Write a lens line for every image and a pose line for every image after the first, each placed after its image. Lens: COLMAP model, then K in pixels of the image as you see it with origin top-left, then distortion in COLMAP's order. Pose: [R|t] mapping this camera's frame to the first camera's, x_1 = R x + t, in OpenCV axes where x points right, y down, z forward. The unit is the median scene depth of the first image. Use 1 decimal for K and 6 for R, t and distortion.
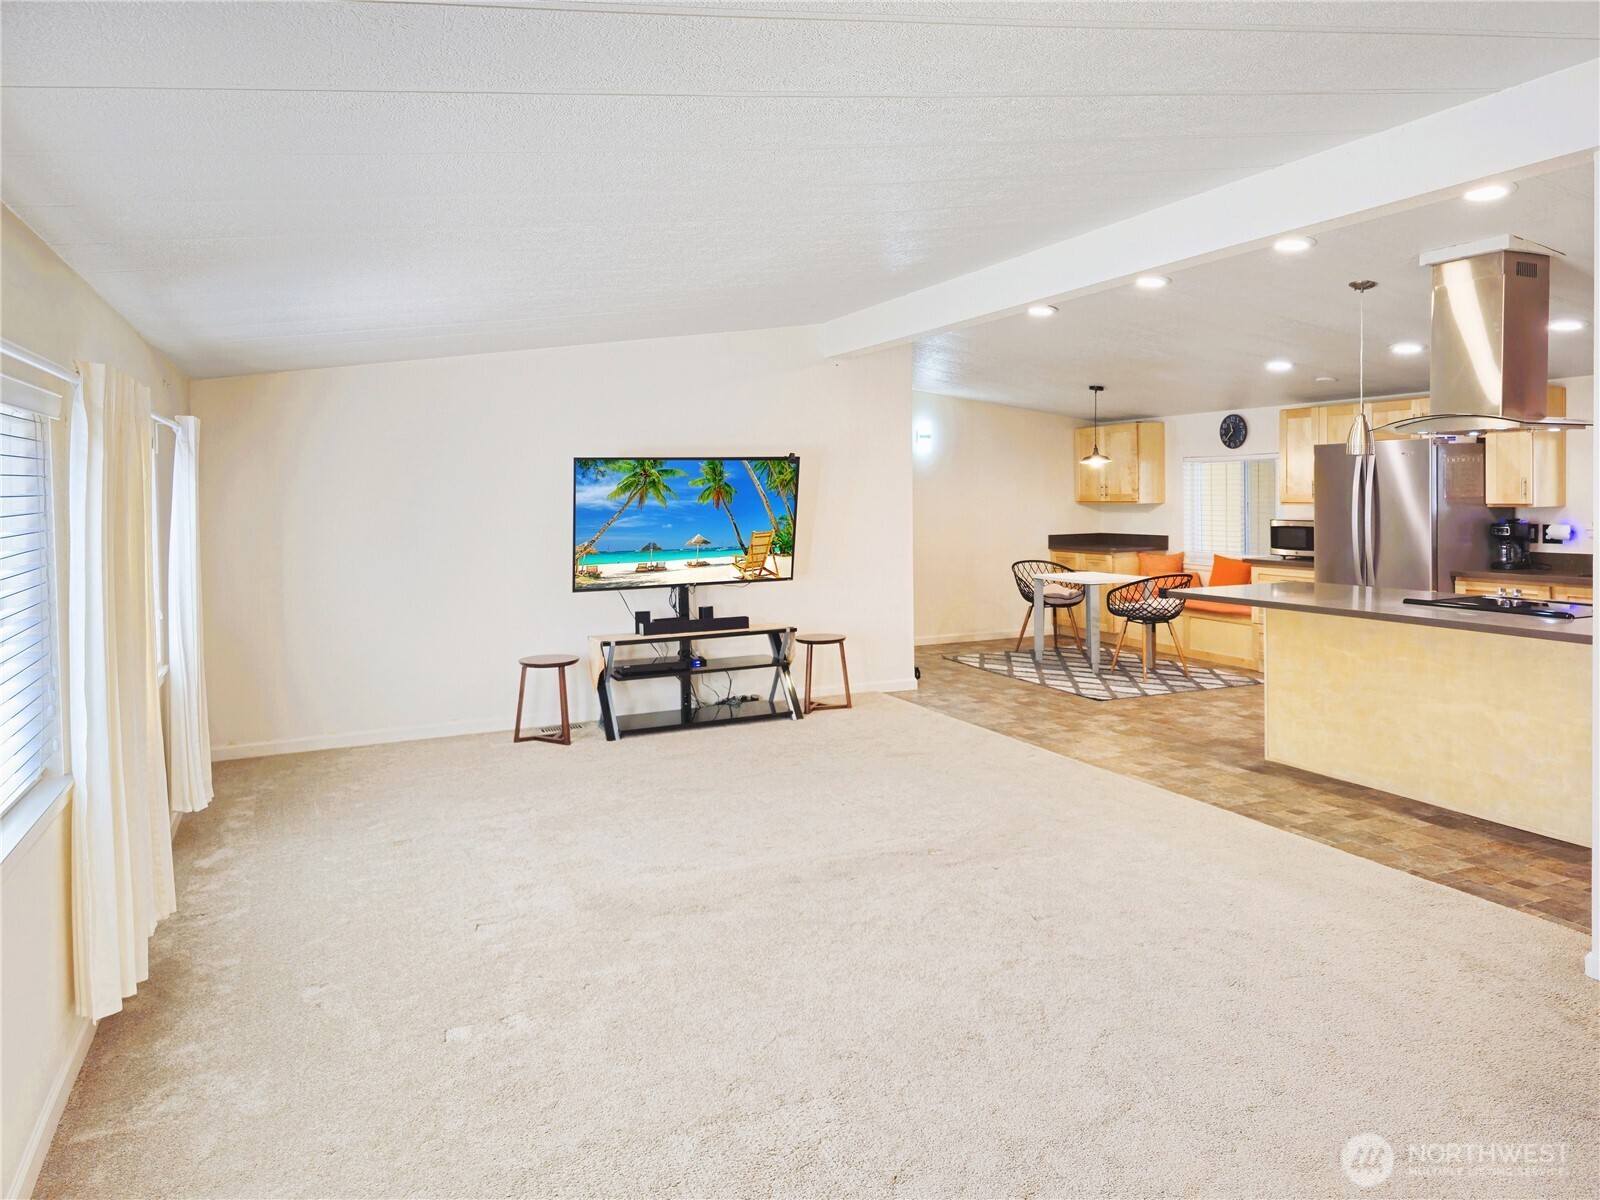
lens RADIAL K [[1099.3, 0, 800.0], [0, 1099.3, 600.0], [0, 0, 1]] dist [0.002557, 0.000906]
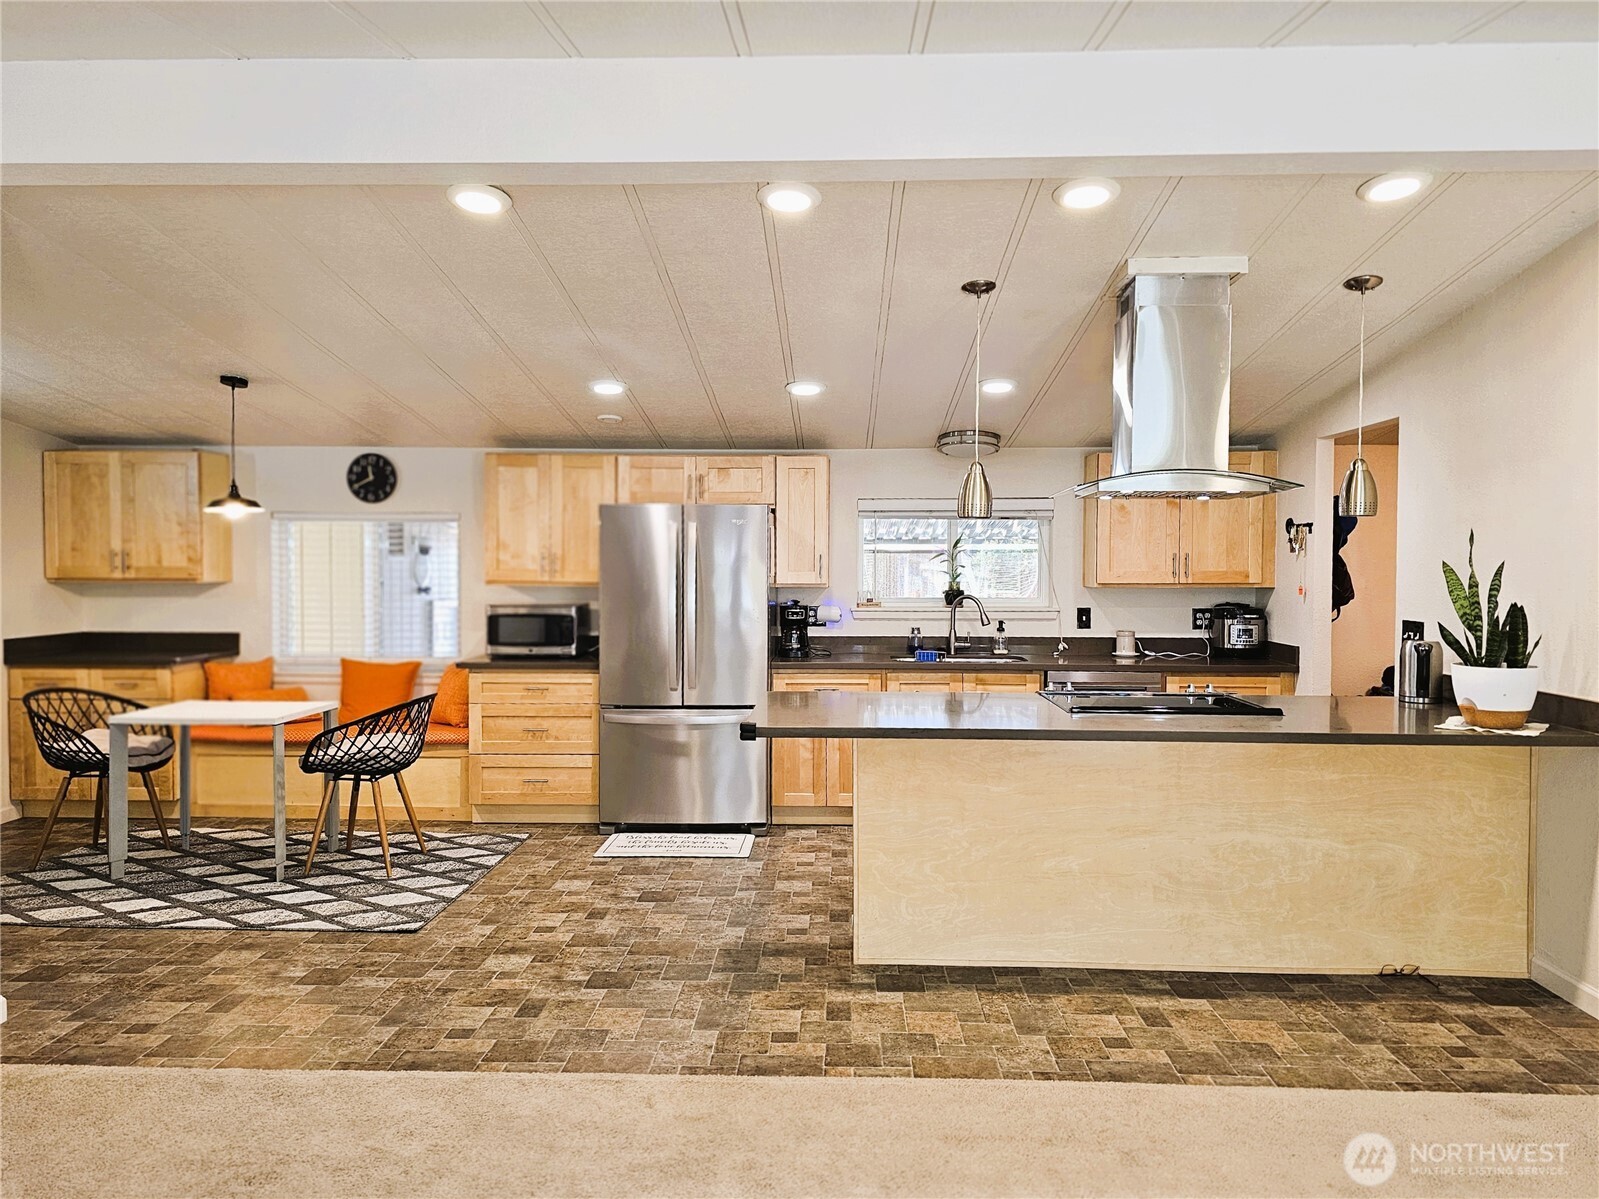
lens RADIAL K [[1164.4, 0, 799.5], [0, 1164.4, 599.5], [0, 0, 1]] dist [0.108509, -0.155117]
pose [[0.448962, -0.013257, 0.893453, -0.143571], [0.078135, 0.996642, -0.024475, -0.038571], [-0.890128, 0.080798, 0.448490, 0.435508]]
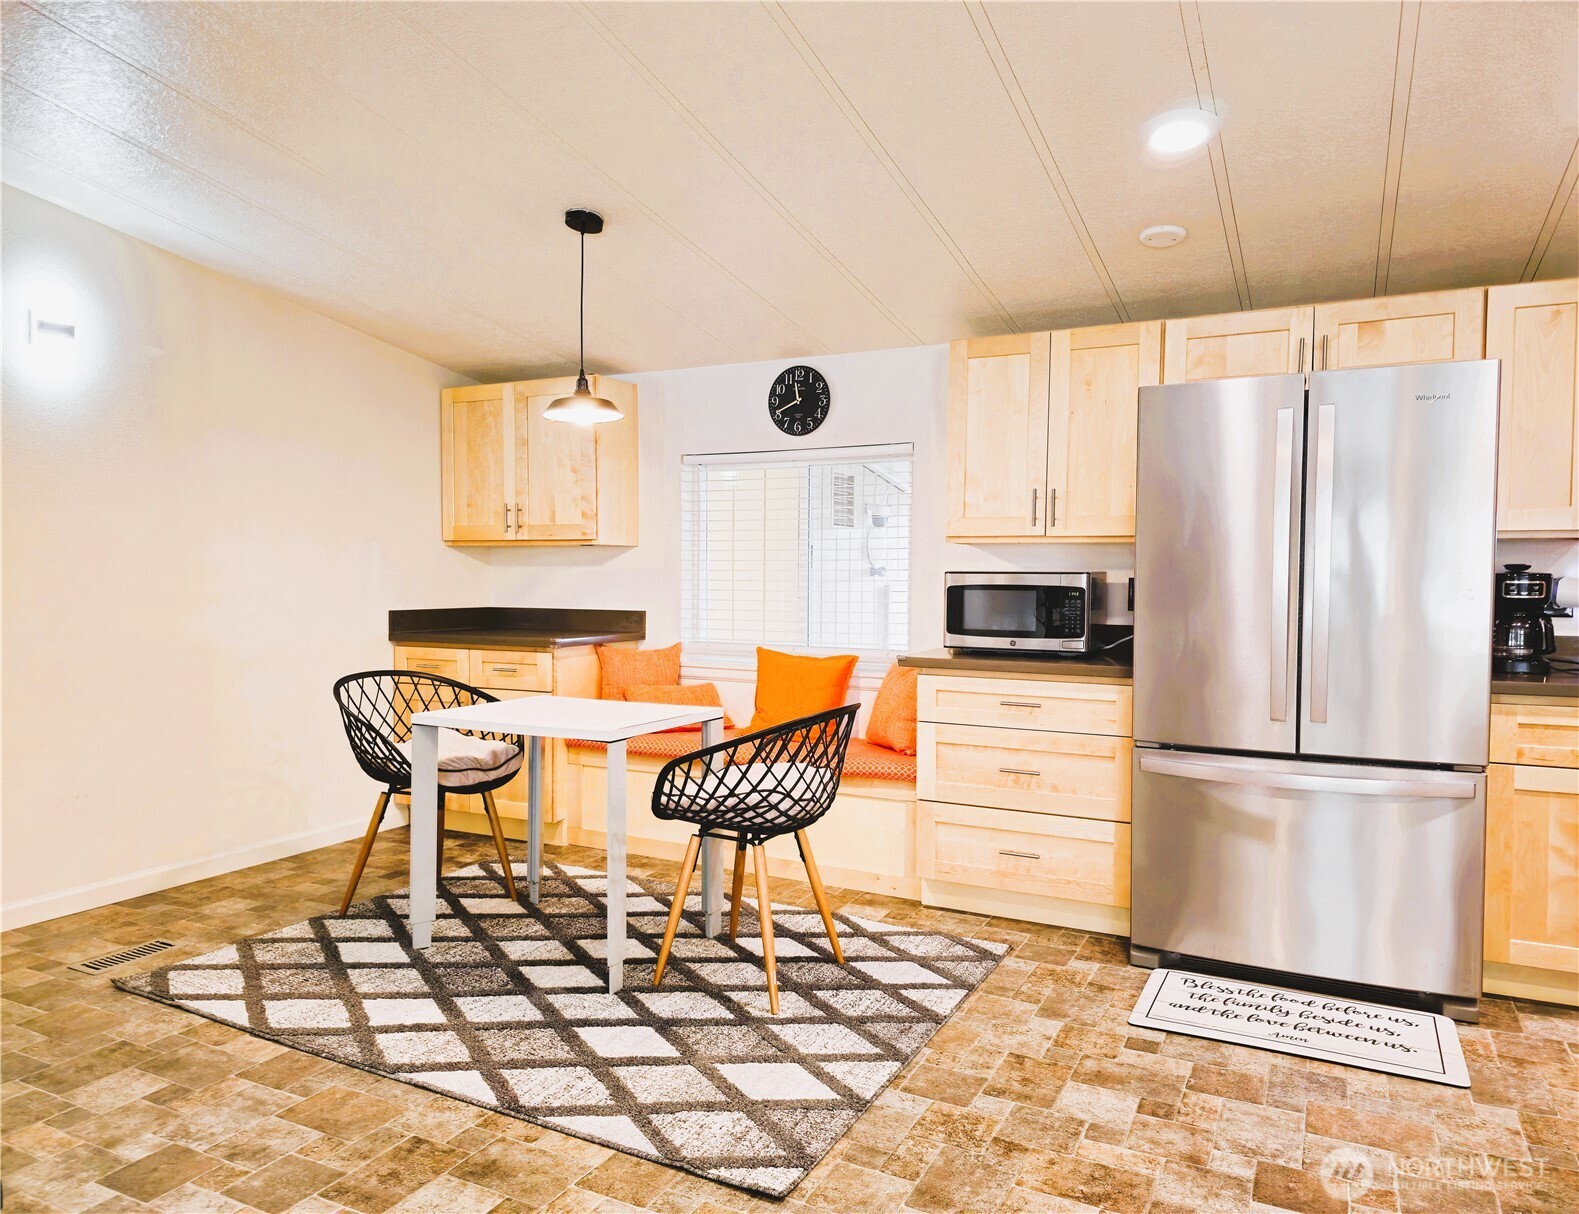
lens RADIAL K [[1078.8, 0, 773.3], [0, 1078.8, 593.5], [0, 0, 1]] dist [0.045599, -0.006352]
pose [[0.784516, 0.011663, 0.619999, 0.081665], [0.041918, 0.996539, -0.071787, -0.031171], [-0.618690, 0.082307, 0.781312, 0.627419]]
